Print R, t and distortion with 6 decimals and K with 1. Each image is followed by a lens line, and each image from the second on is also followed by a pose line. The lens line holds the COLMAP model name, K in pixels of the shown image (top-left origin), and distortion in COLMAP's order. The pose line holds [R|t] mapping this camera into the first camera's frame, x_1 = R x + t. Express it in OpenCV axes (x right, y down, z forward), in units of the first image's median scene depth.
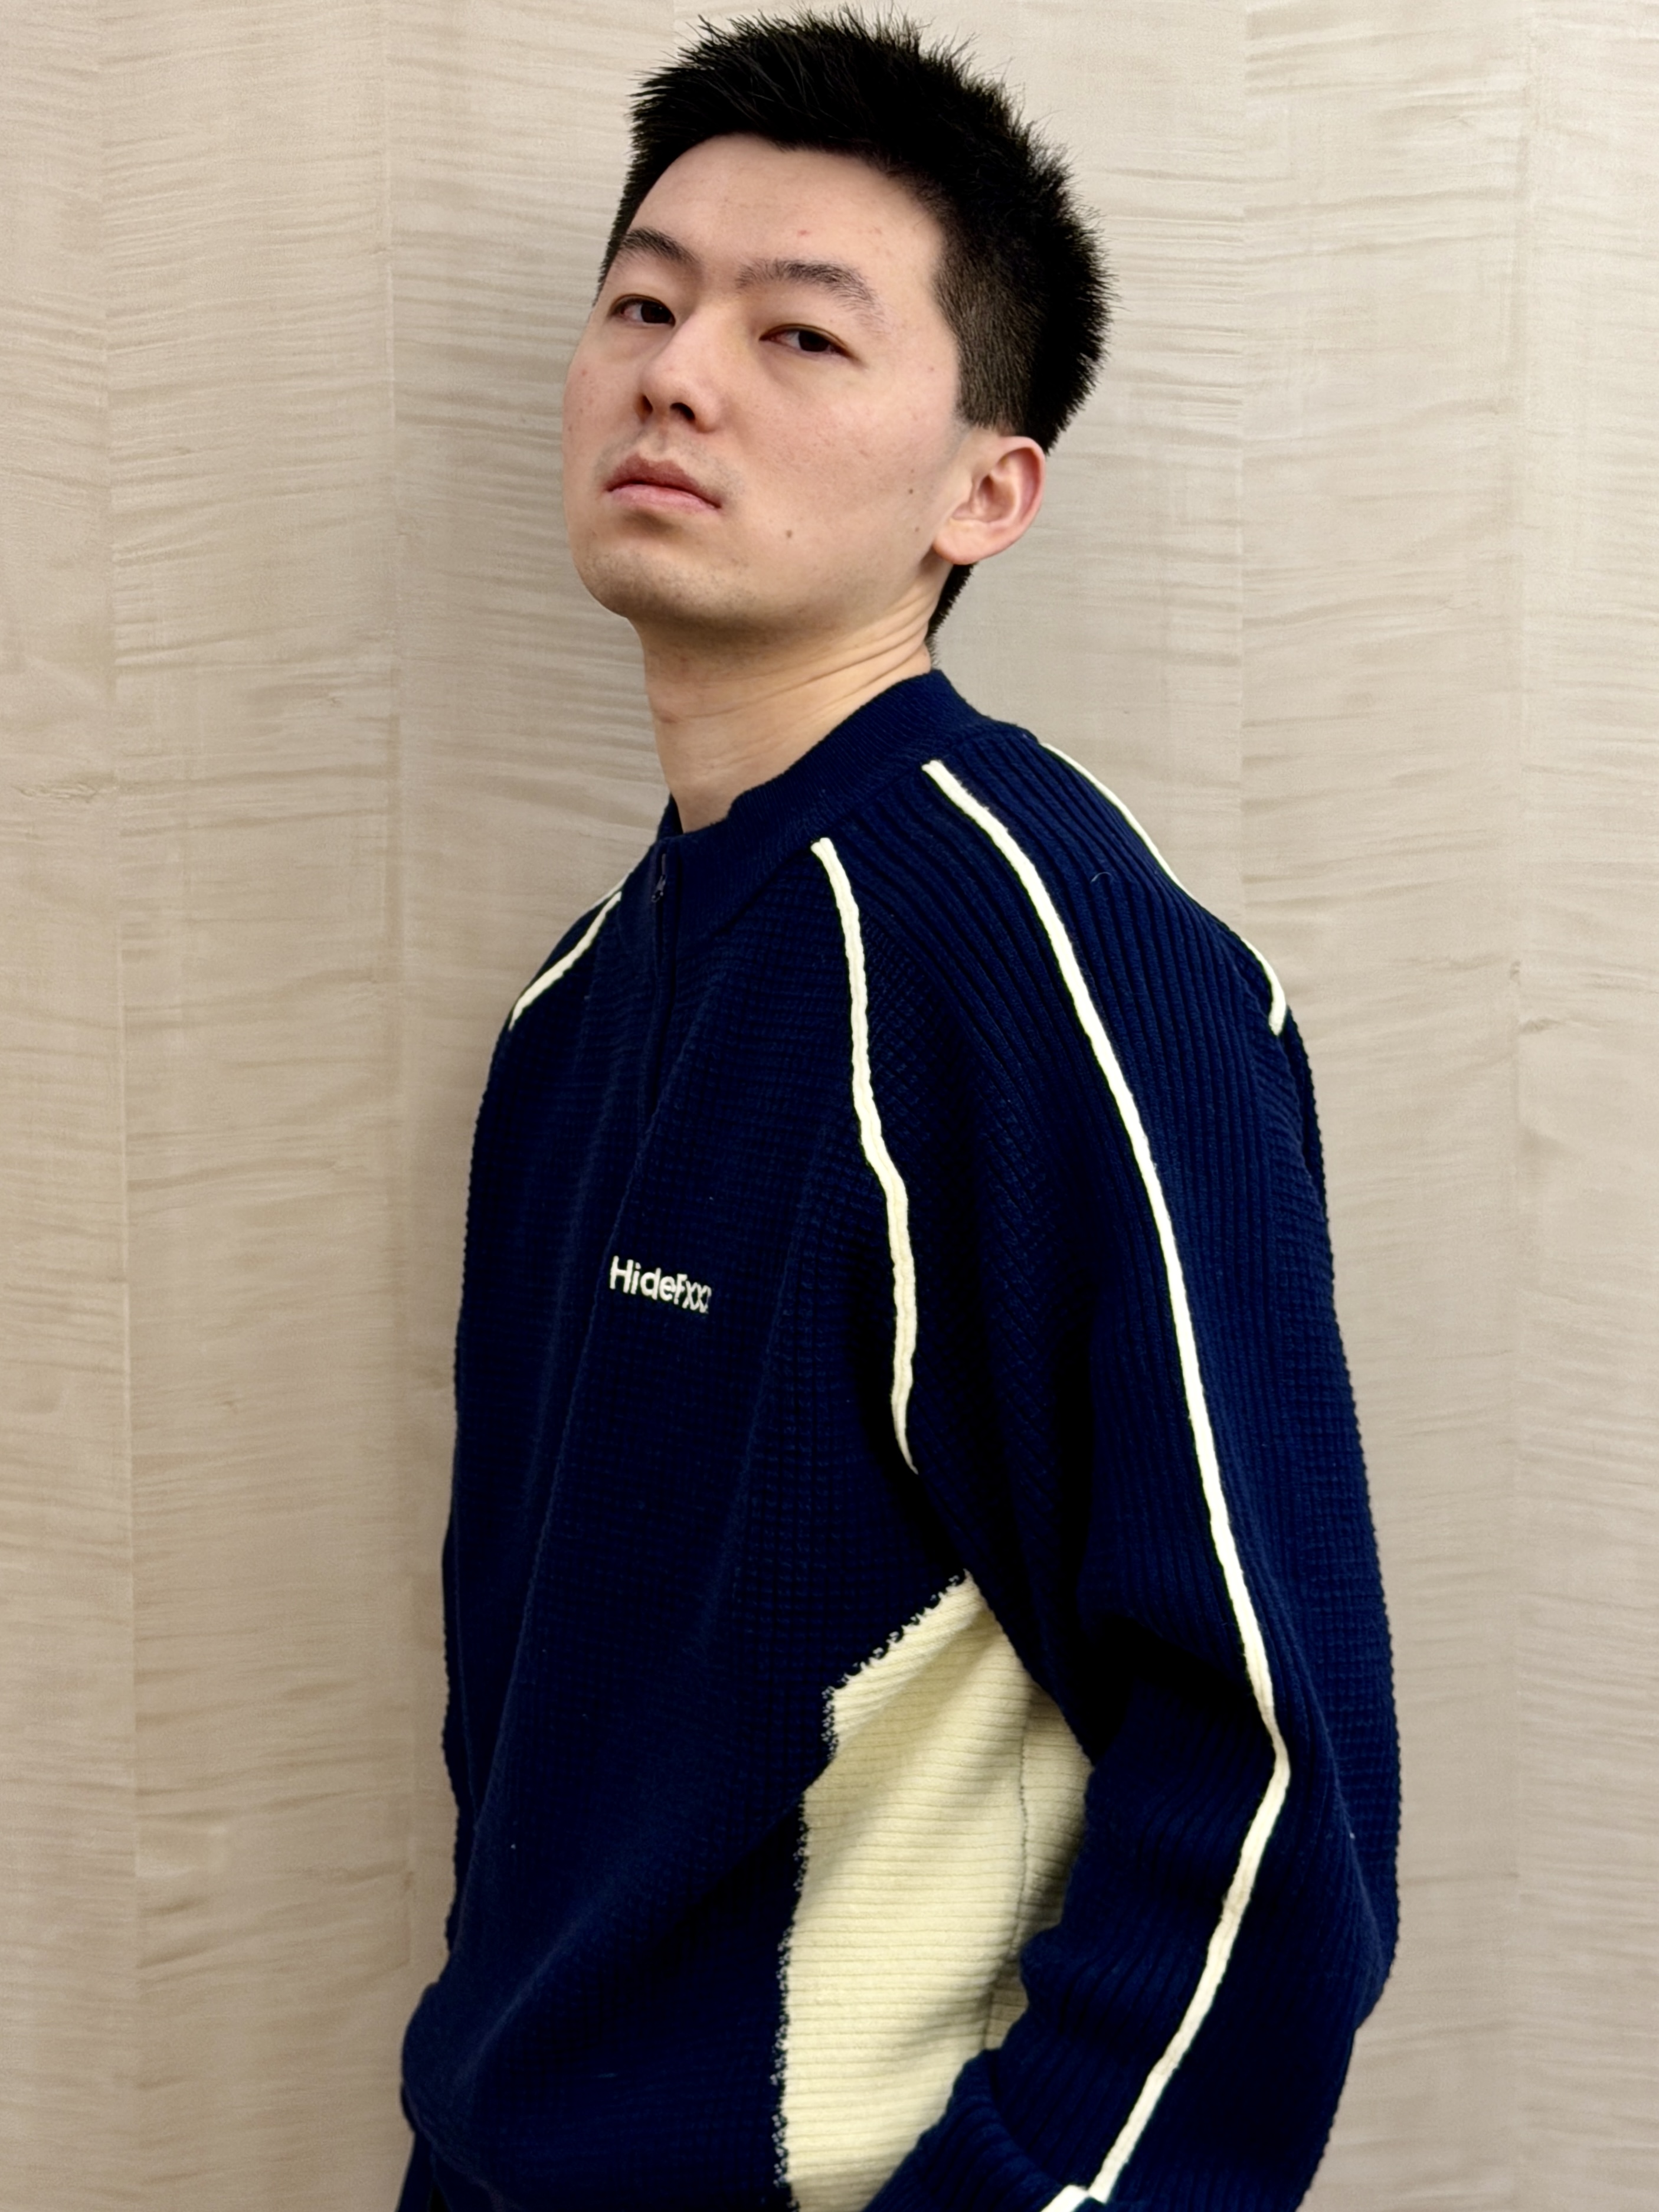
lens RADIAL K [[3556.0, 0, 844.1], [0, 3556.0, 1102.9], [0, 0, 1]] dist [0.039731, 0.000000]
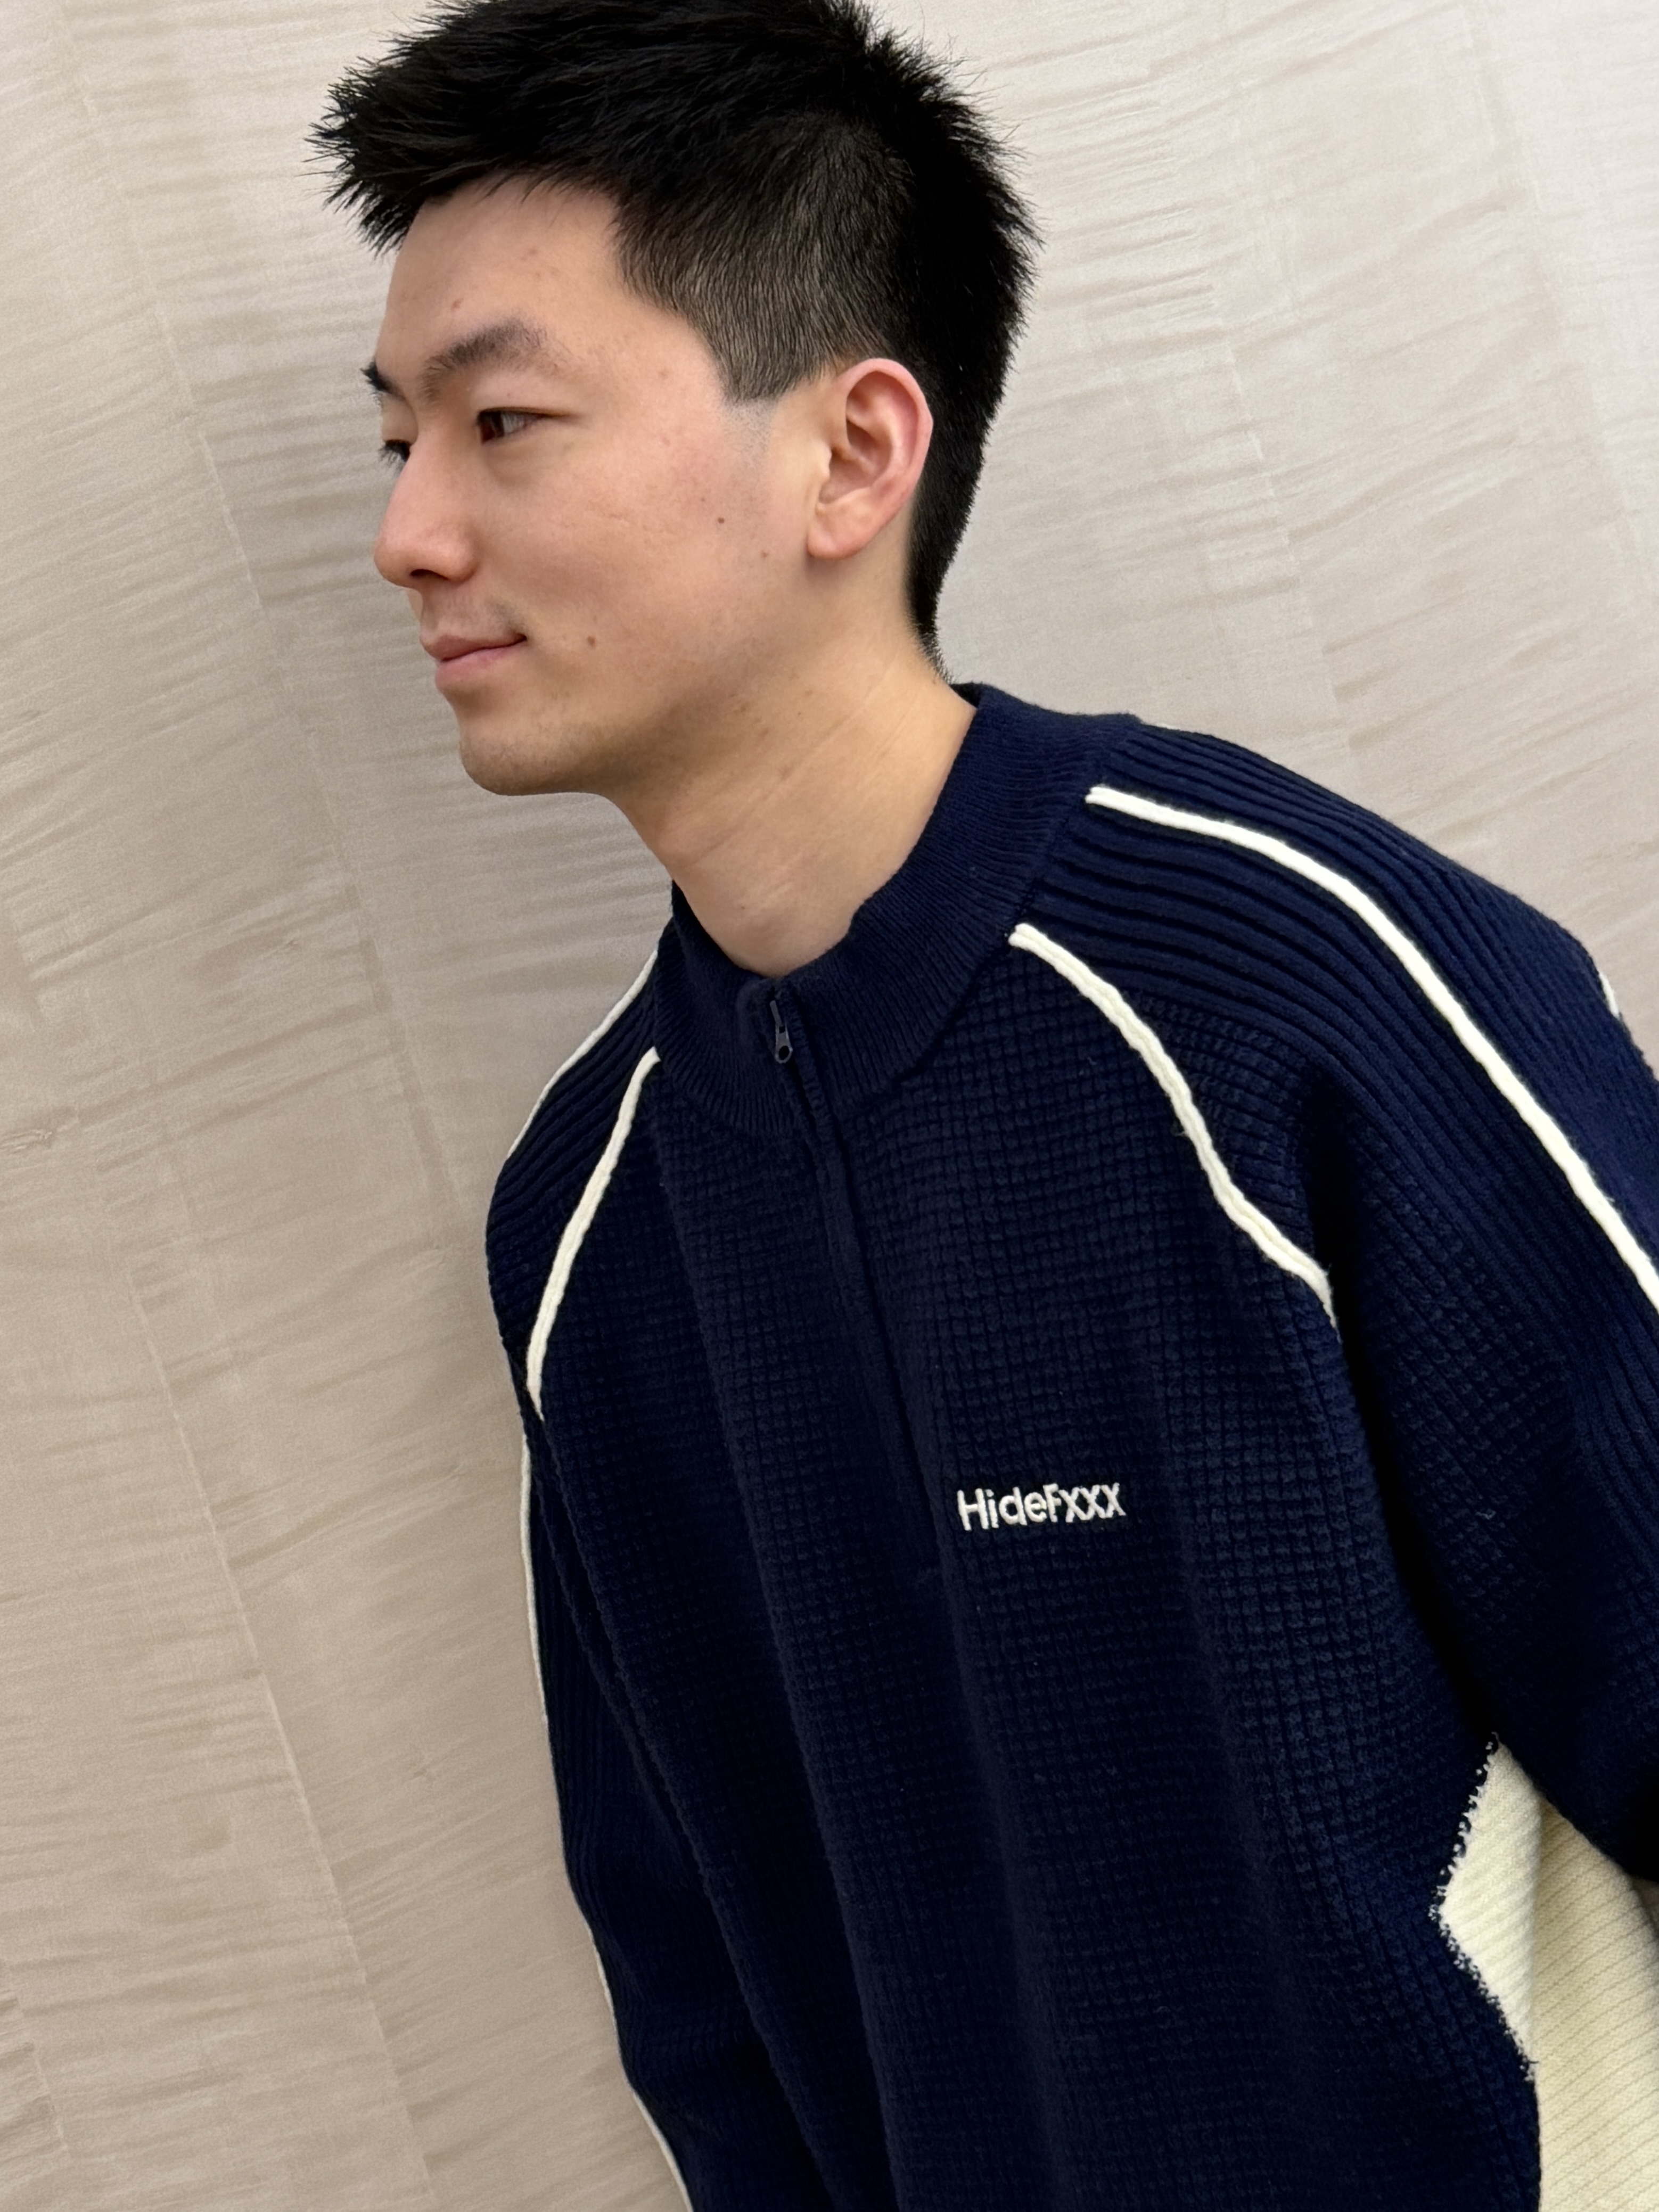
lens RADIAL K [[2875.8, 0, 812.9], [0, 2875.8, 1114.1], [0, 0, 1]] dist [0.030266, 0.000000]
pose [[0.954566, -0.297986, 0.003003, -0.039355], [0.297985, 0.954570, 0.000748, -0.038228], [-0.003090, 0.000181, 0.999995, 0.316678]]
